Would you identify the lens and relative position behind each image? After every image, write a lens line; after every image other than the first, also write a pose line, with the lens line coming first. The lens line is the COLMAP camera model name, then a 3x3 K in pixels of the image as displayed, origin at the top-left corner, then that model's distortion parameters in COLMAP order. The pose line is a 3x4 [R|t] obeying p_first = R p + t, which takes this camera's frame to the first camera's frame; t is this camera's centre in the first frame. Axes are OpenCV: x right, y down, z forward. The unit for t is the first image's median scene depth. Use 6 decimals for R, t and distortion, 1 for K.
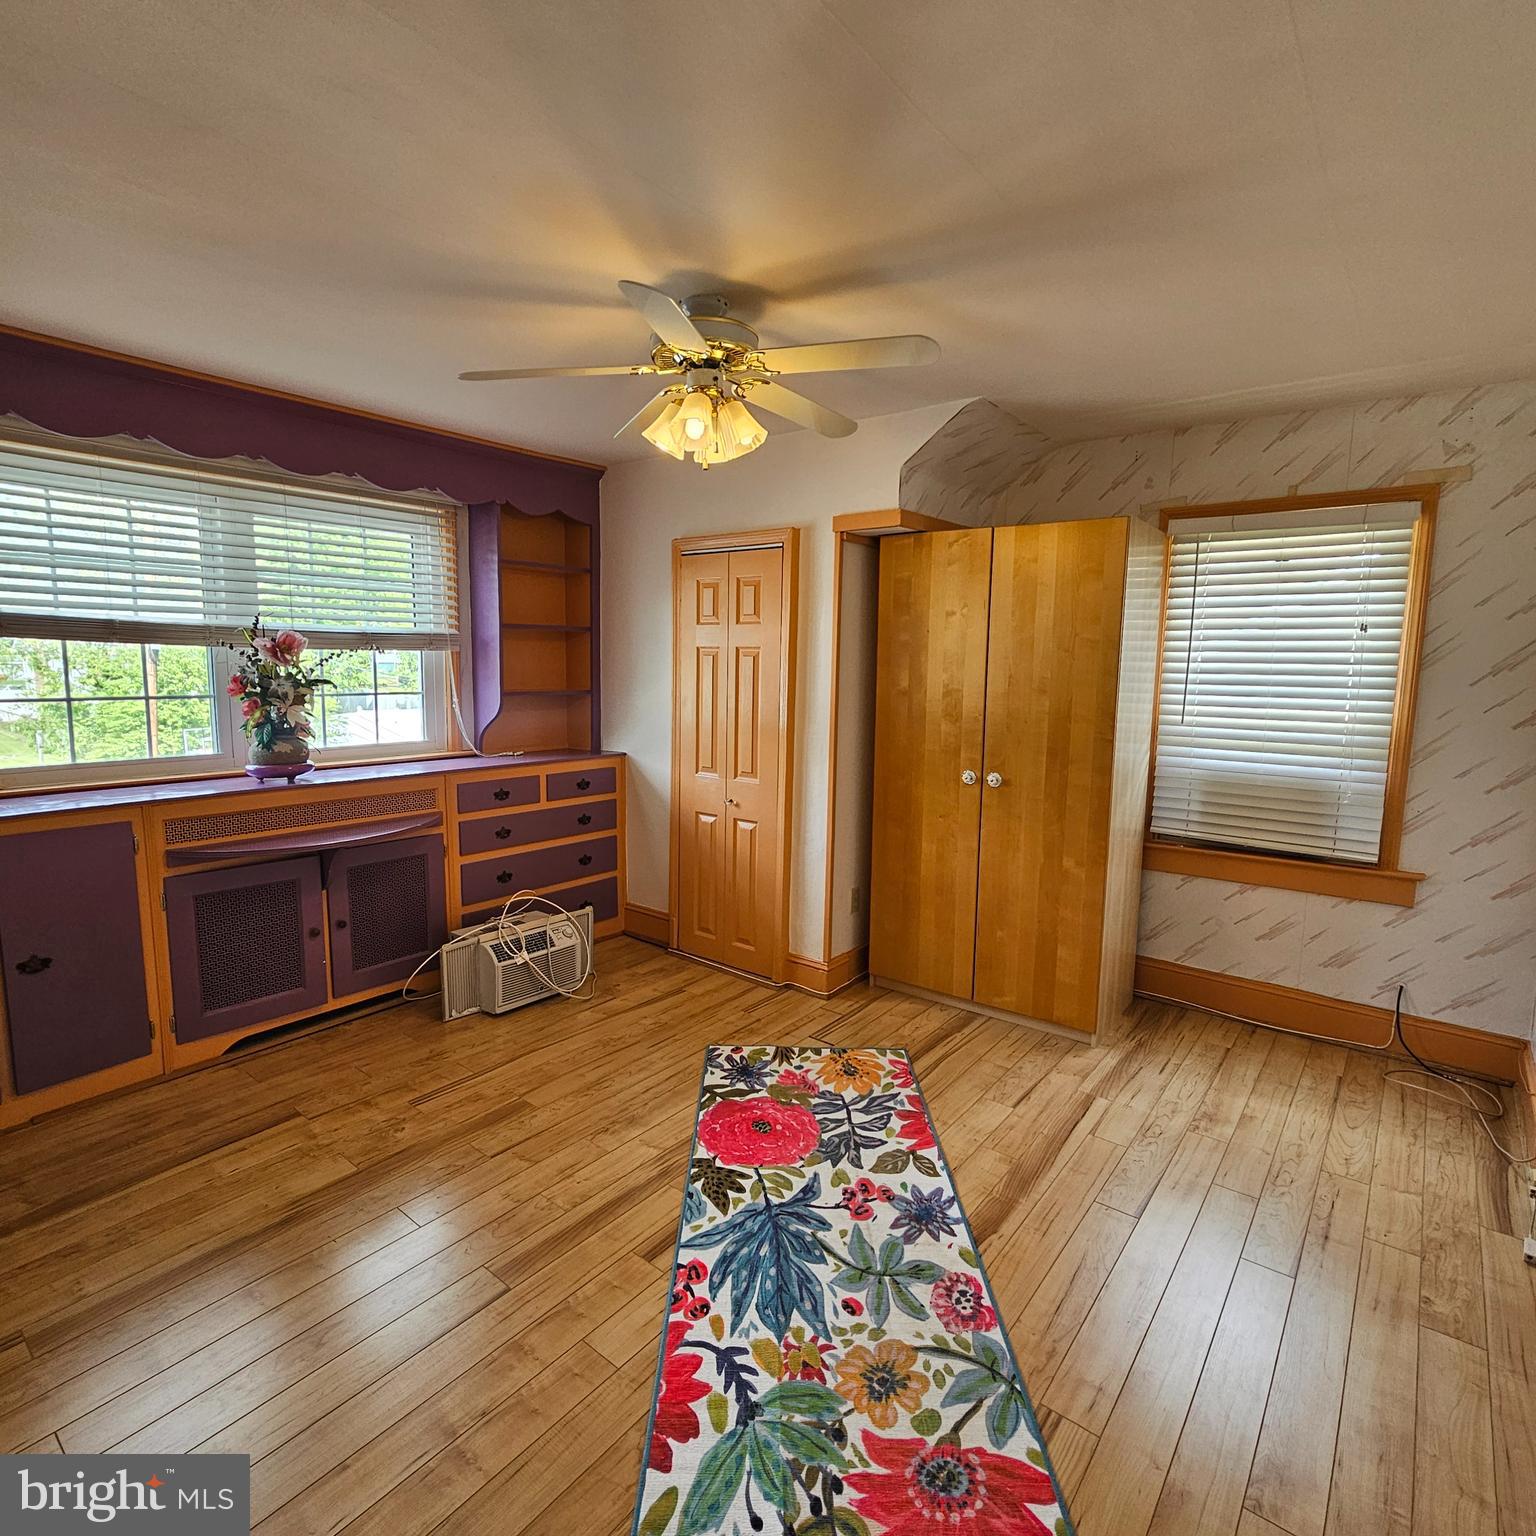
lens RADIAL K [[836.8, 0, 765.1], [0, 836.8, 768.0], [0, 0, 1]] dist [0.014872, -0.010133]
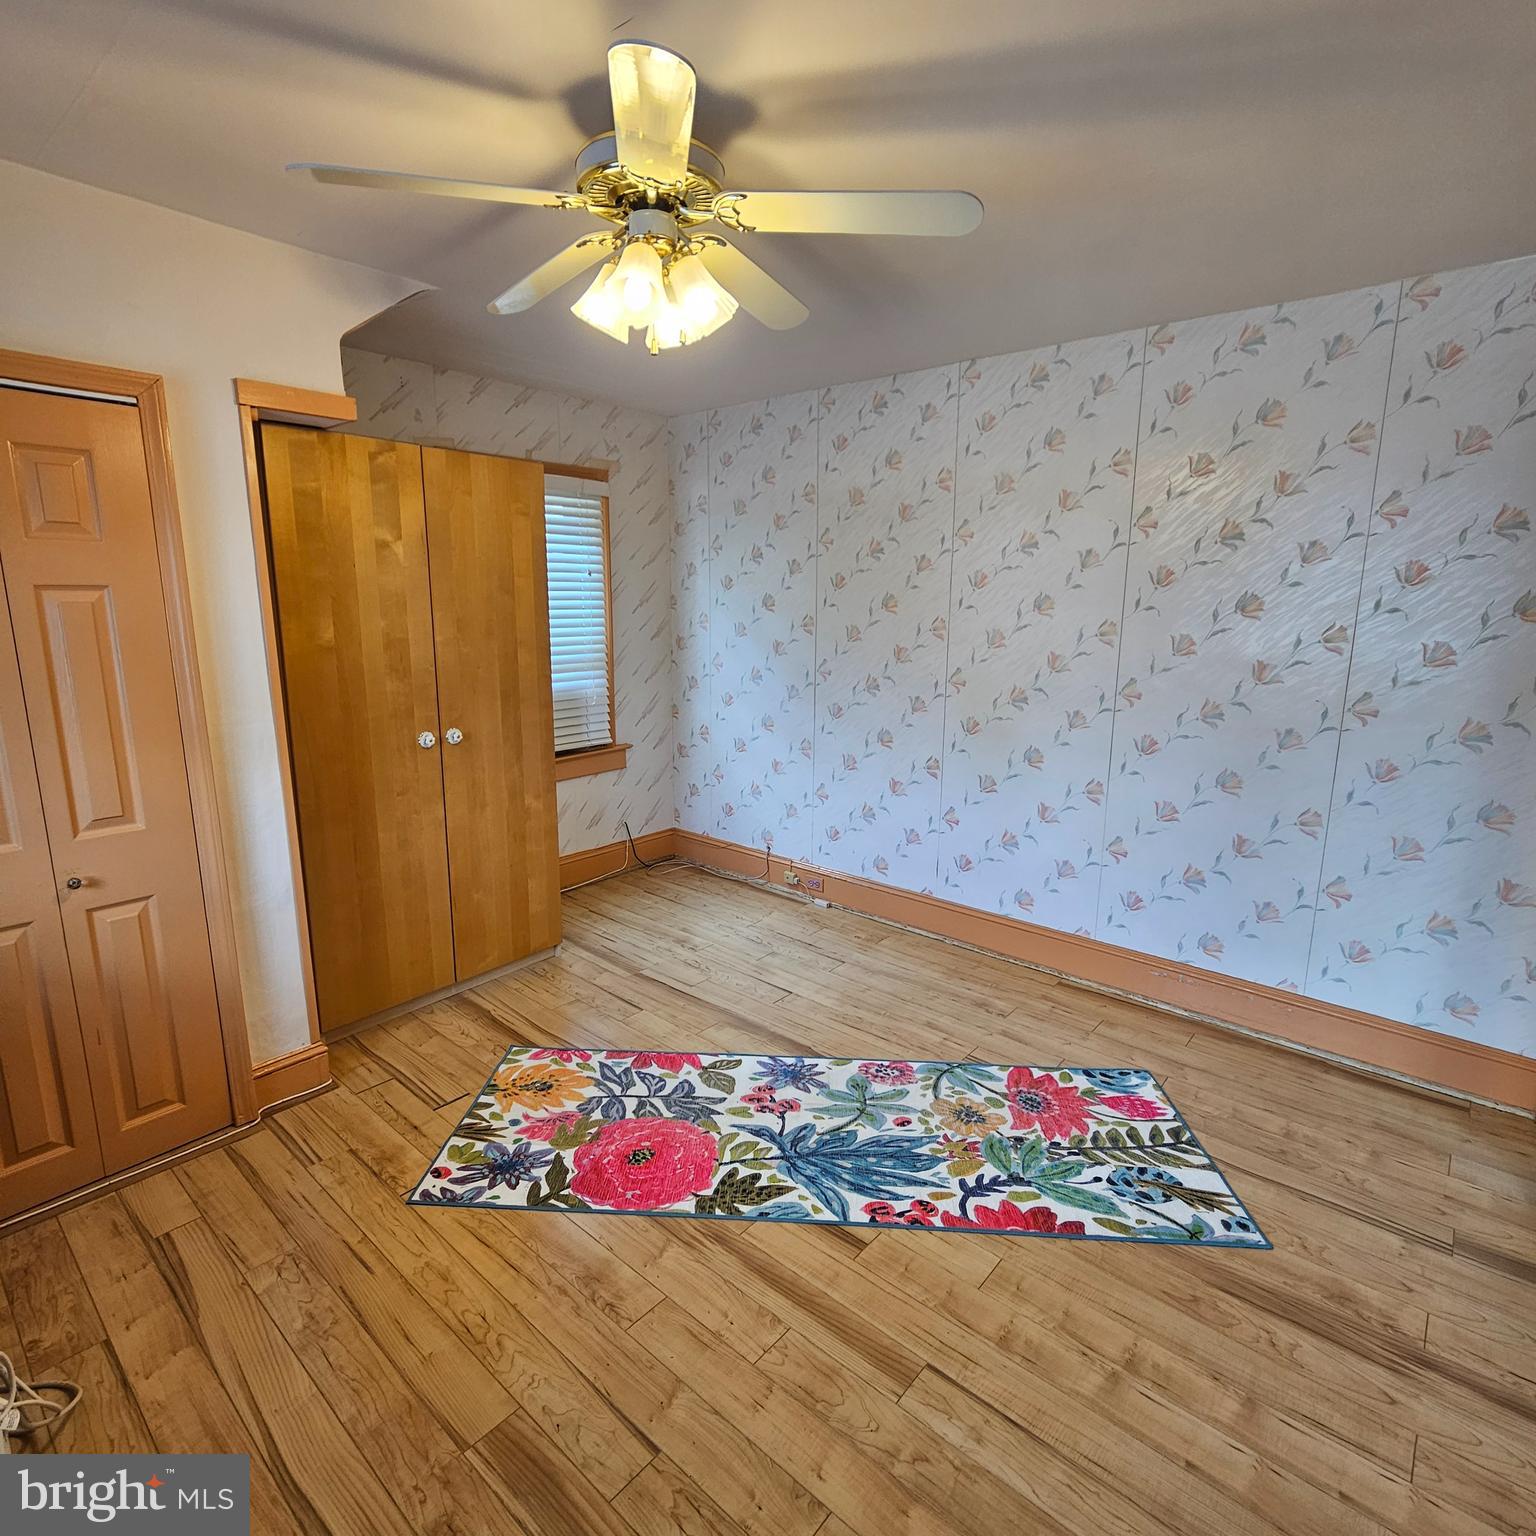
lens RADIAL K [[836.8, 0, 756.9], [0, 836.8, 768.3], [0, 0, 1]] dist [0.014872, -0.010133]
pose [[0.059444, -0.214639, 0.974883, -0.746133], [0.126214, 0.970388, 0.205954, -0.121788], [-0.990220, 0.110801, 0.084774, 0.758119]]
